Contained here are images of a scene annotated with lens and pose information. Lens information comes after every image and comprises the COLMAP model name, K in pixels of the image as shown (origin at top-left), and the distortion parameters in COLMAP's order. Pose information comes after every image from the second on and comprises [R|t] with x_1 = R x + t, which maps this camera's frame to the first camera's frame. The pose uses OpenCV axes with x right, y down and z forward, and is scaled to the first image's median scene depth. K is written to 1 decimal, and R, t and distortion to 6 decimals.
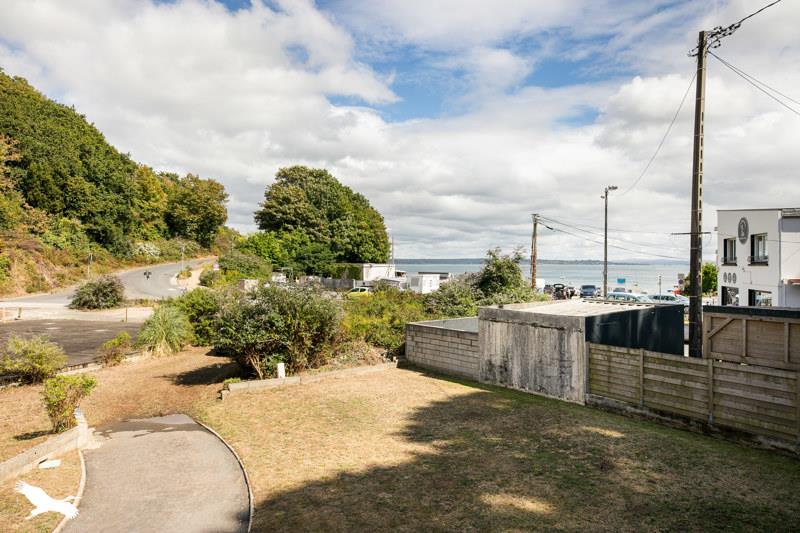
lens RADIAL K [[524.4, 0, 402.1], [0, 524.4, 268.2], [0, 0, 1]] dist [-0.002482, -0.000177]
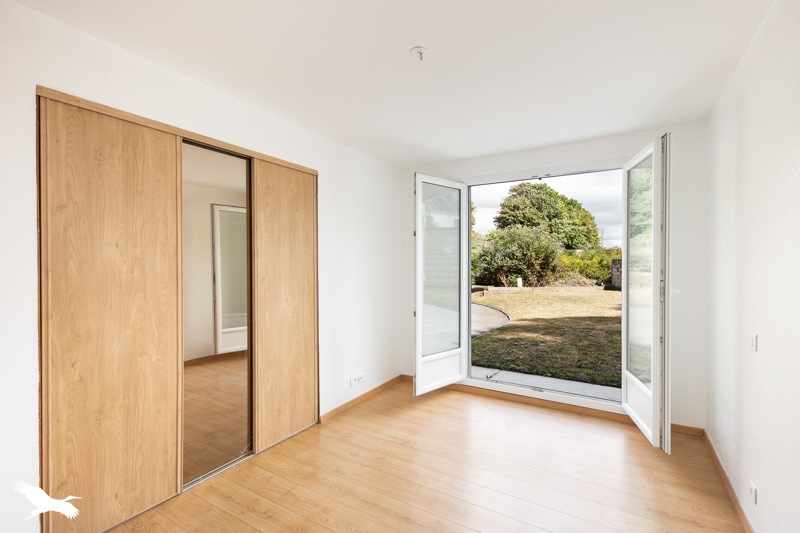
lens RADIAL K [[372.0, 0, 398.2], [0, 372.0, 268.8], [0, 0, 1]] dist [0.013003, -0.001238]
pose [[0.867751, -0.003623, -0.496987, 0.007394], [0.006917, 0.999965, 0.004788, 0.116799], [0.496952, -0.007592, 0.867745, -0.123436]]
